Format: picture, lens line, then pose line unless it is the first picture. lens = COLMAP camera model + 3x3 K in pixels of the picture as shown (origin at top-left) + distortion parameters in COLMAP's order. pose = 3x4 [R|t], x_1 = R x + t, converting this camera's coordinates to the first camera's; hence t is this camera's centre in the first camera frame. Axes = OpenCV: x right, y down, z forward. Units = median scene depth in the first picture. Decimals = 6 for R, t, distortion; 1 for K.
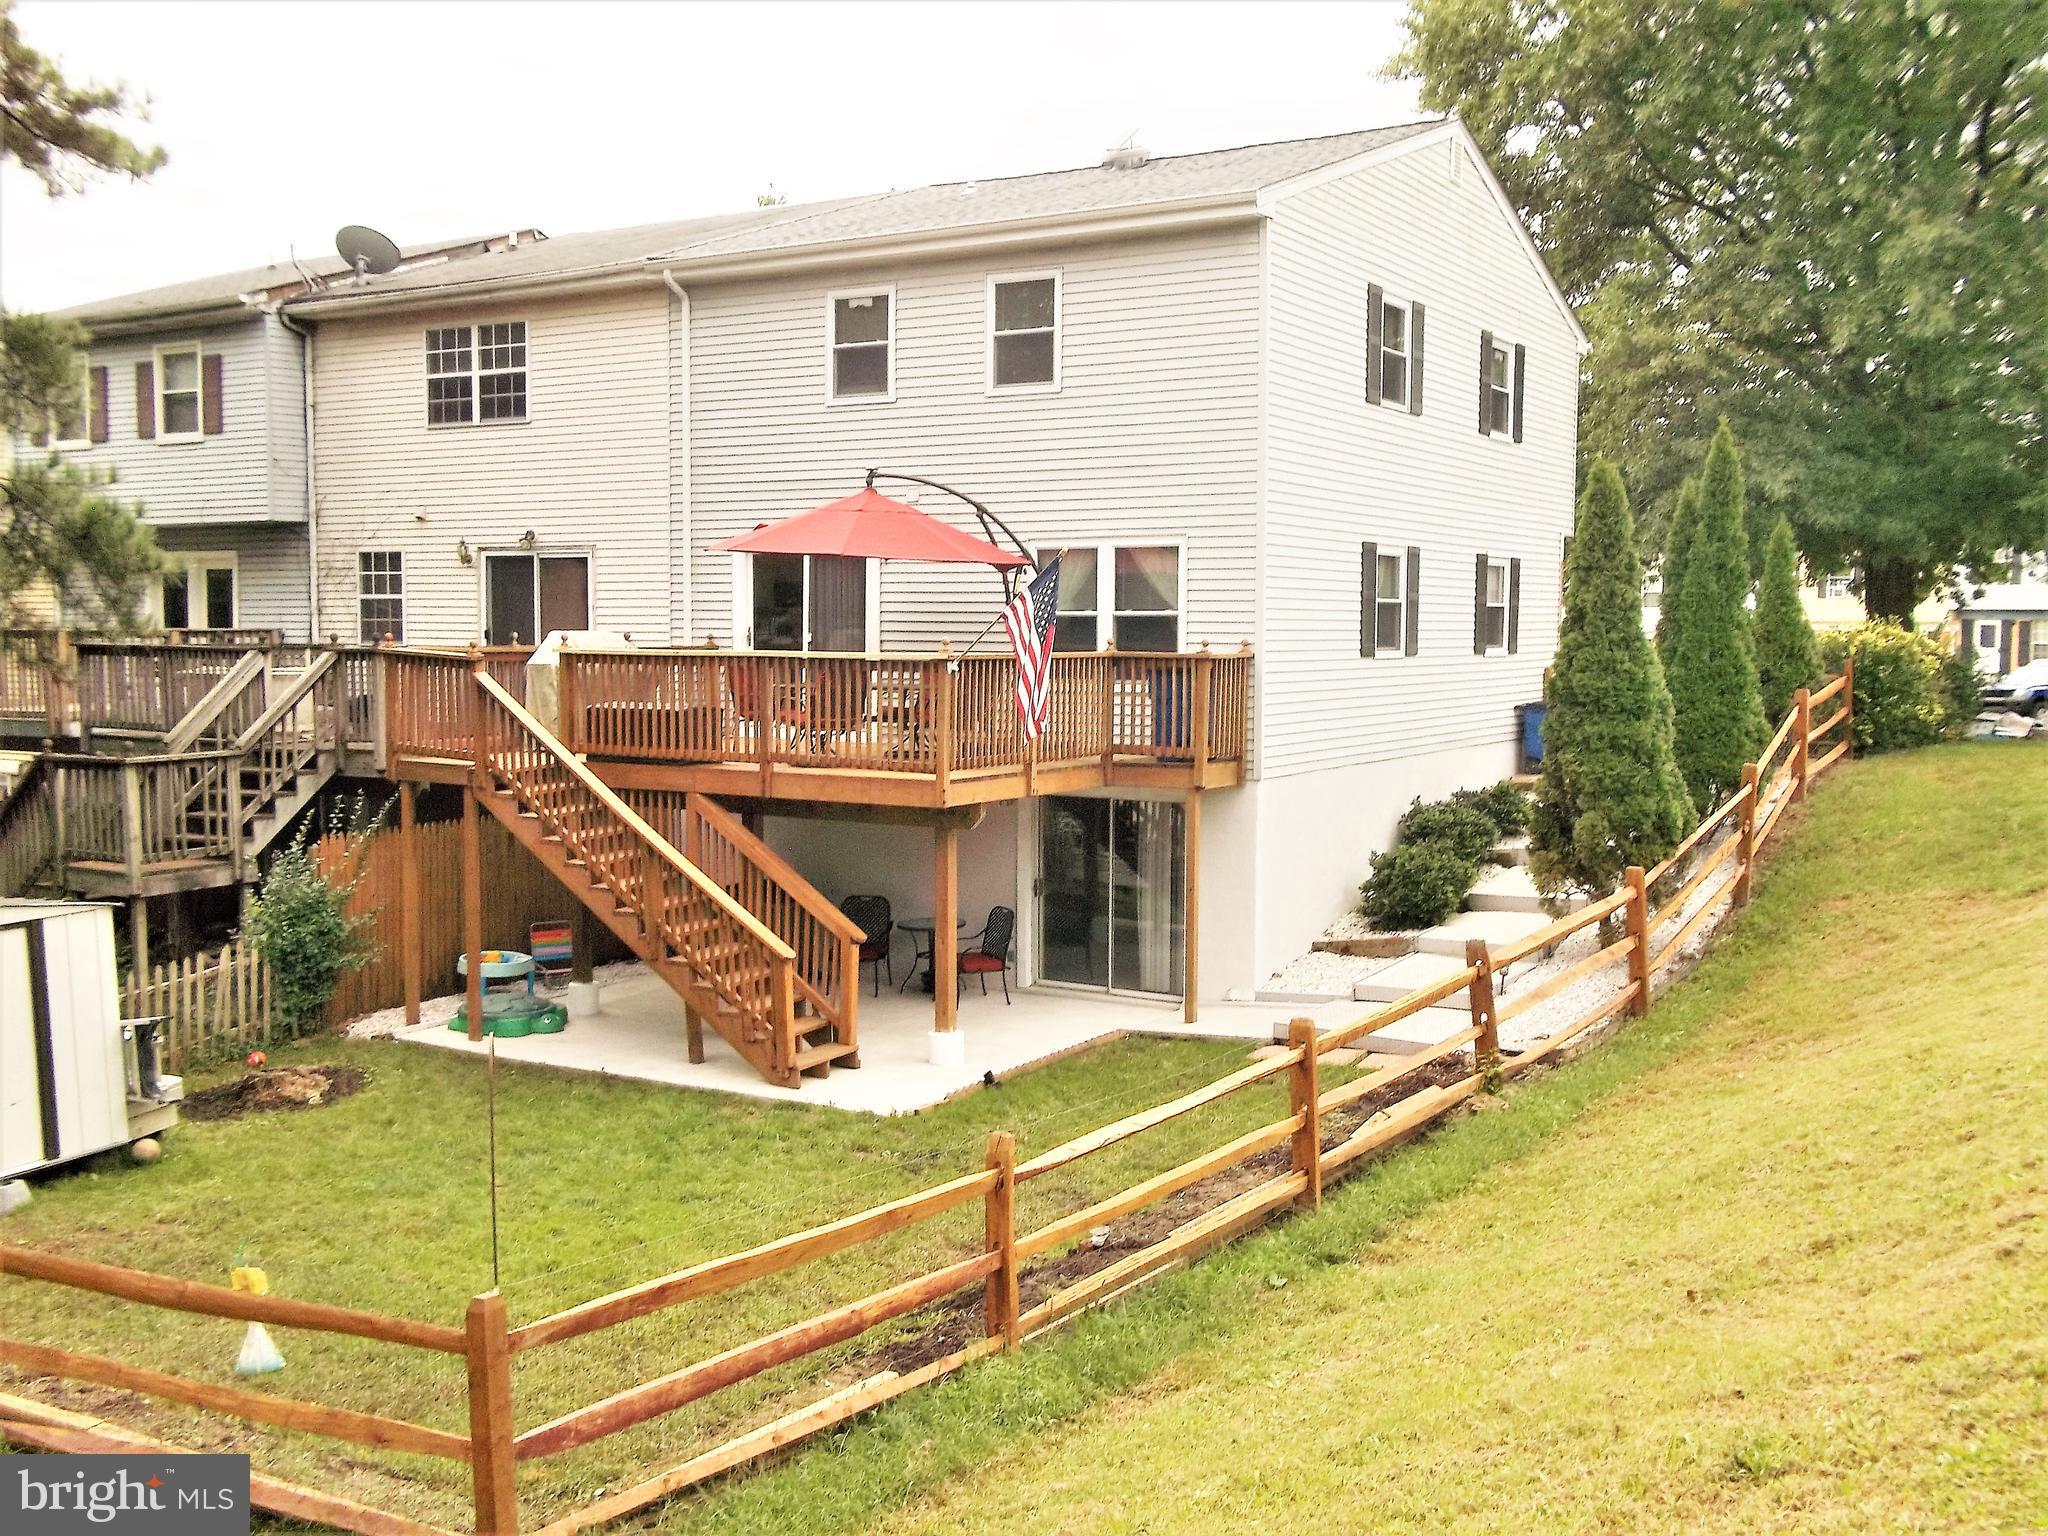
lens RADIAL K [[1983.9, 0, 1028.8], [0, 1983.9, 770.0], [0, 0, 1]] dist [0.002356, 0.000000]
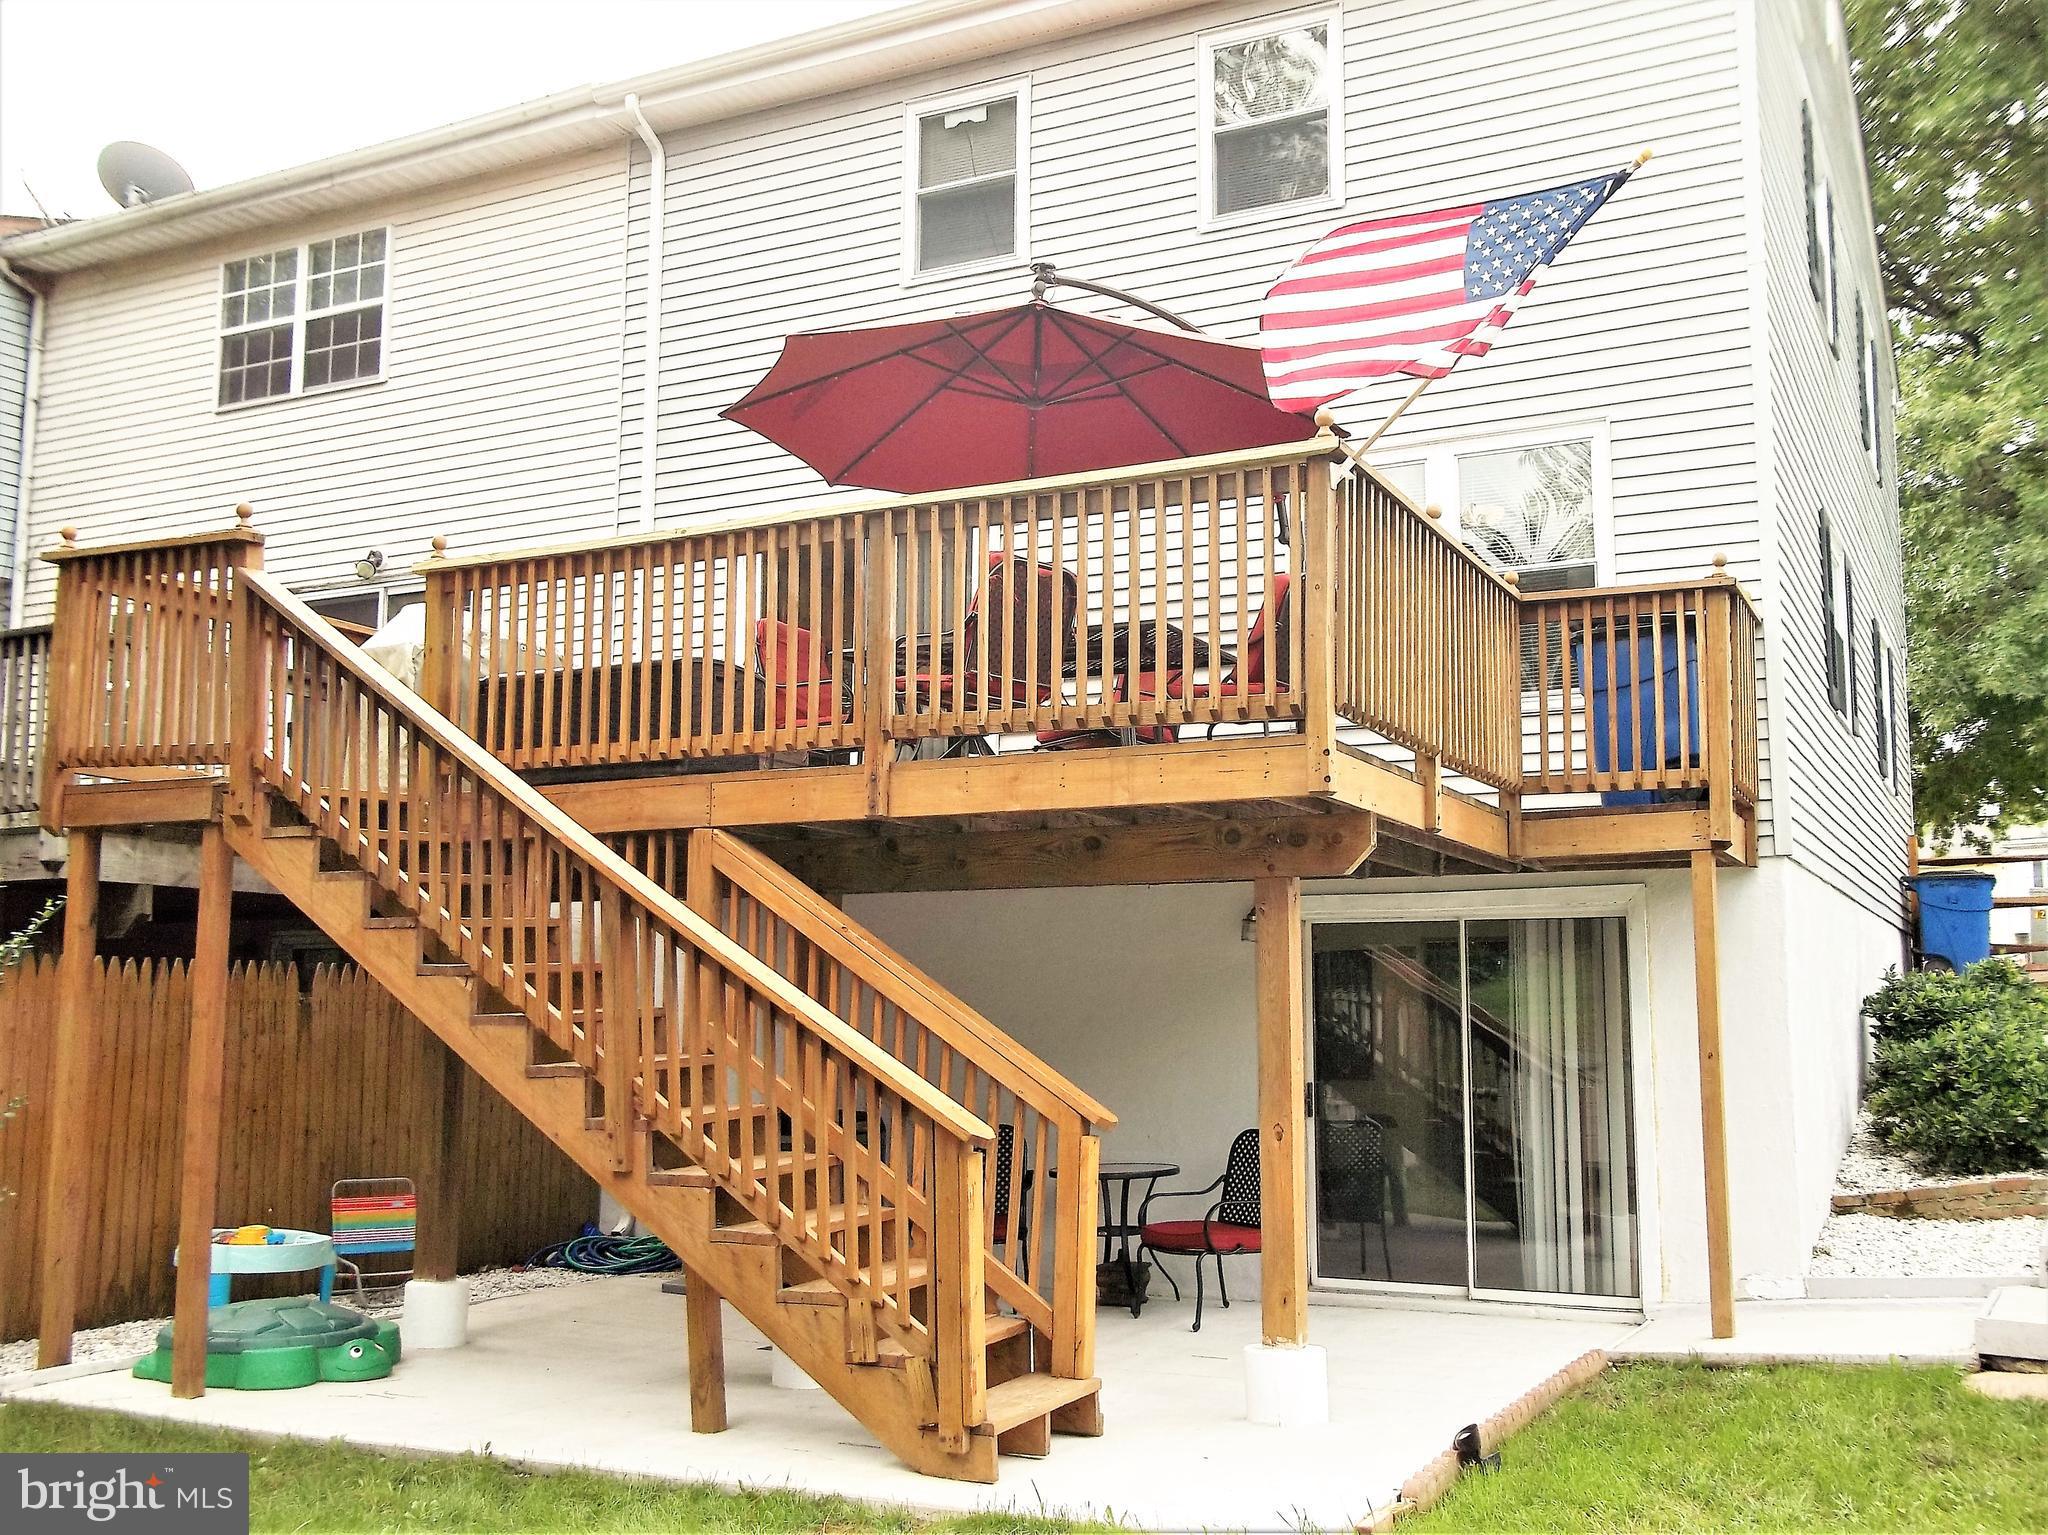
lens RADIAL K [[1983.9, 0, 1019.1], [0, 1983.9, 770.5], [0, 0, 1]] dist [0.002356, 0.000000]
pose [[0.997355, 0.005928, 0.072435, -0.110564], [0.009496, 0.977495, -0.210745, 0.082582], [-0.072054, 0.210875, 0.974854, 0.458601]]
